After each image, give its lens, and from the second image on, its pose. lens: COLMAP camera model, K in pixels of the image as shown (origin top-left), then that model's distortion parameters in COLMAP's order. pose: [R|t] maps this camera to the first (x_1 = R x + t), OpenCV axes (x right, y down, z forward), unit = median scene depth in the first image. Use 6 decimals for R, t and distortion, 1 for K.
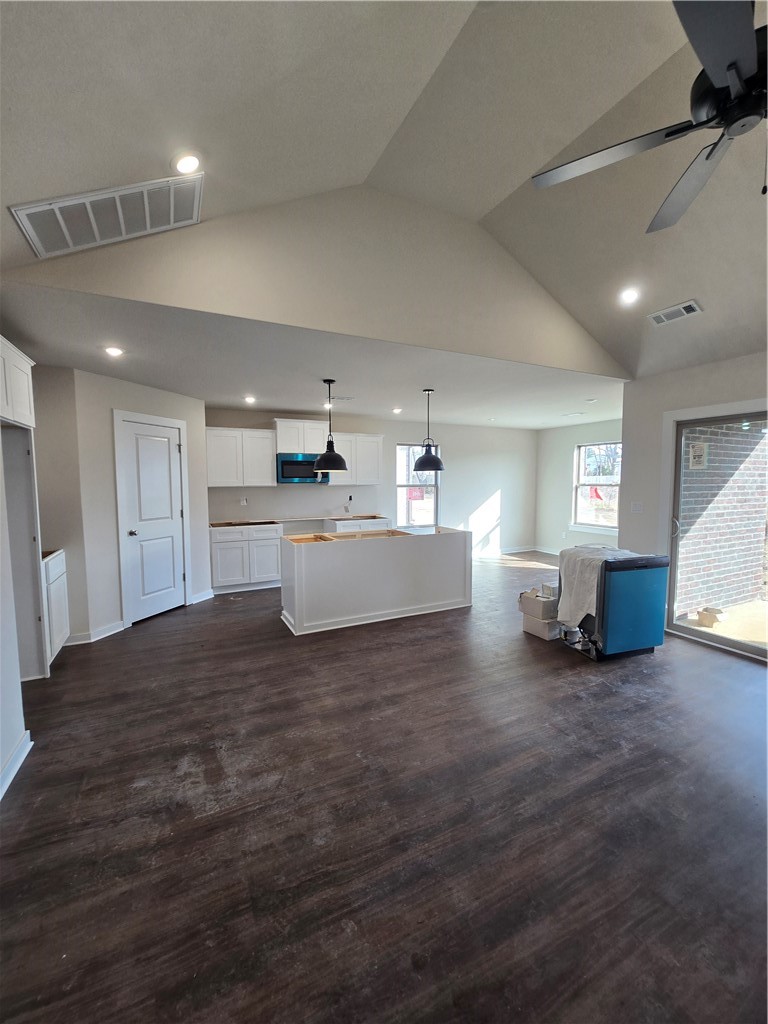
lens RADIAL K [[420.7, 0, 381.4], [0, 420.7, 511.9], [0, 0, 1]] dist [-0.004632, 0.000131]
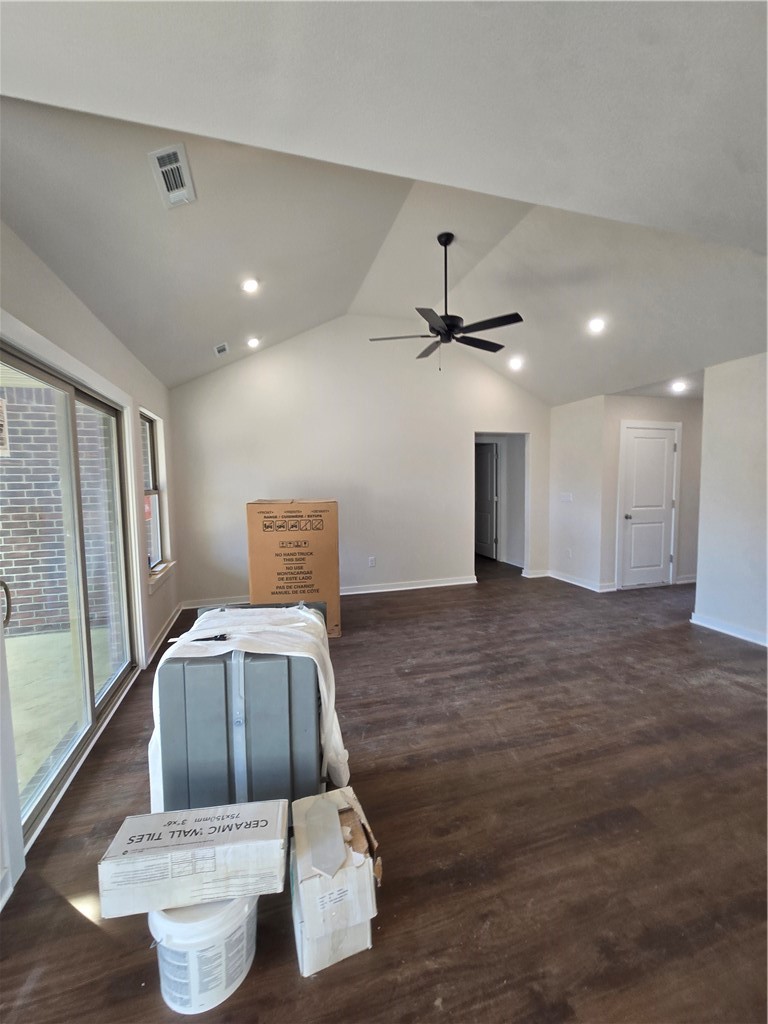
lens RADIAL K [[420.7, 0, 383.0], [0, 420.7, 511.0], [0, 0, 1]] dist [-0.004632, 0.000131]
pose [[-0.985862, 0.005056, 0.167484, 0.234427], [0.030755, 0.988024, 0.151203, -0.078843], [-0.164713, 0.154216, -0.974211, 1.077278]]
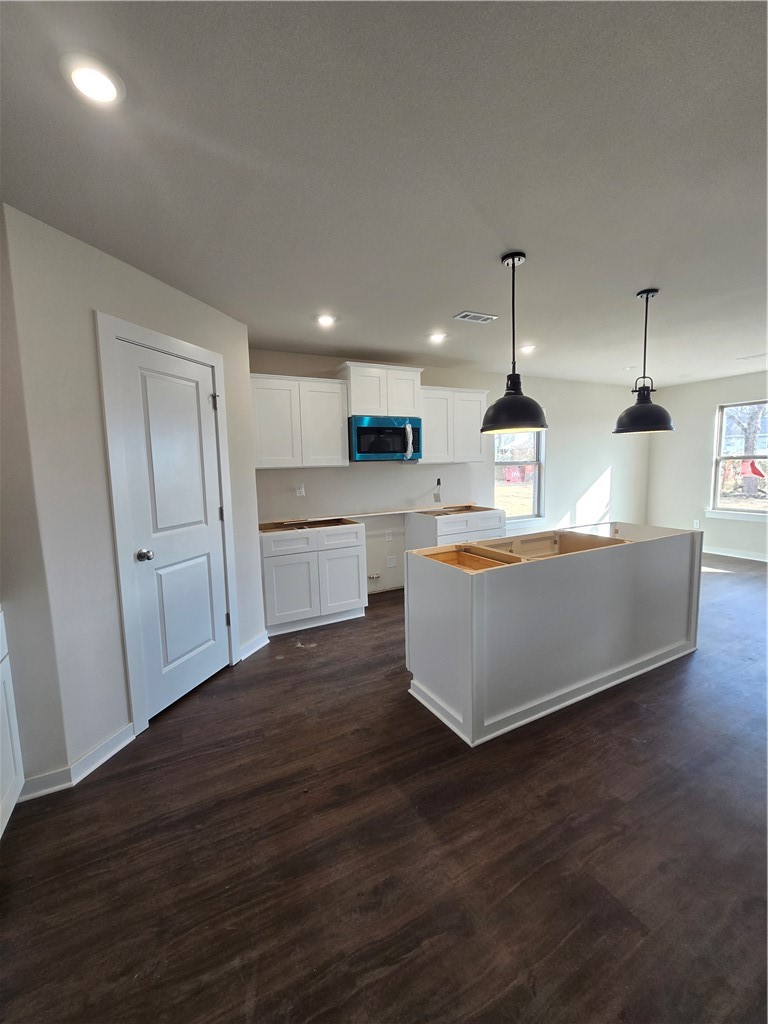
lens RADIAL K [[420.7, 0, 381.6], [0, 420.7, 509.0], [0, 0, 1]] dist [-0.004632, 0.000131]
pose [[0.999351, -0.023427, 0.027365, -0.270525], [0.022545, 0.999230, 0.032115, -0.016842], [-0.028096, -0.031477, 0.999110, 0.411412]]
